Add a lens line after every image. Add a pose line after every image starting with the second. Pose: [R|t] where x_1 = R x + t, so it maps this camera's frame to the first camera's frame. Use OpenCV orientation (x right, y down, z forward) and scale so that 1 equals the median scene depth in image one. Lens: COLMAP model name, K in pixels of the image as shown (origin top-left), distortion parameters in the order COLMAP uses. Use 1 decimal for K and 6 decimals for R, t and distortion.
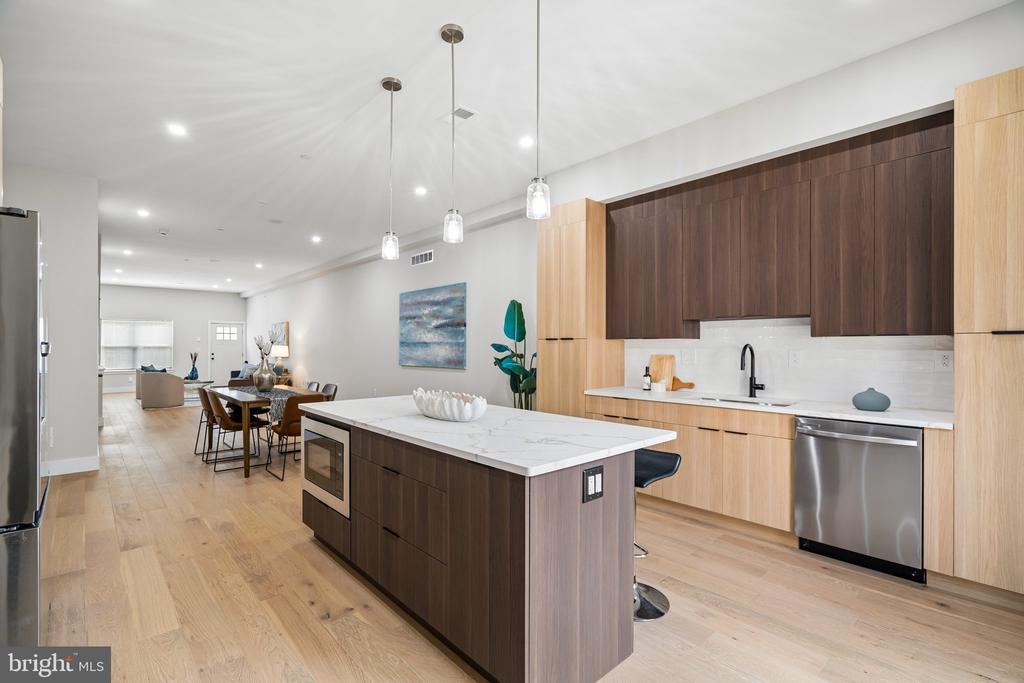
lens RADIAL K [[464.1, 0, 506.0], [0, 464.1, 347.9], [0, 0, 1]] dist [-0.008405, 0.004842]
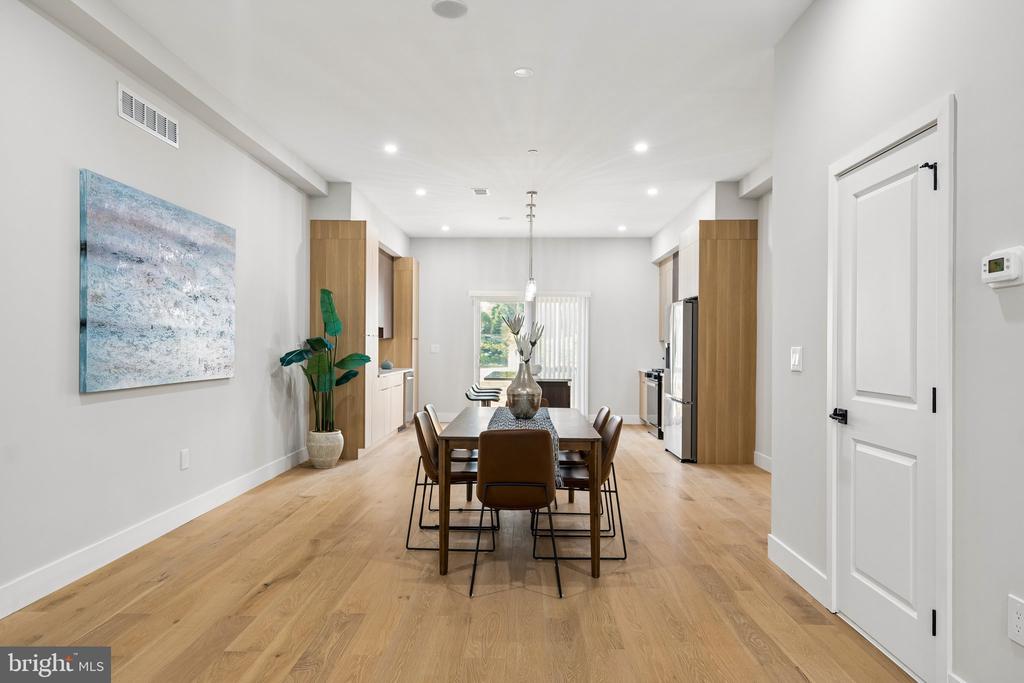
lens RADIAL K [[665.3, 0, 499.4], [0, 665.3, 344.6], [0, 0, 1]] dist [0.022367, -0.005749]
pose [[-0.712802, -0.004326, 0.701352, -0.835259], [-0.006859, 0.999976, -0.000804, 0.002293], [-0.701332, -0.005384, -0.712814, 1.245894]]
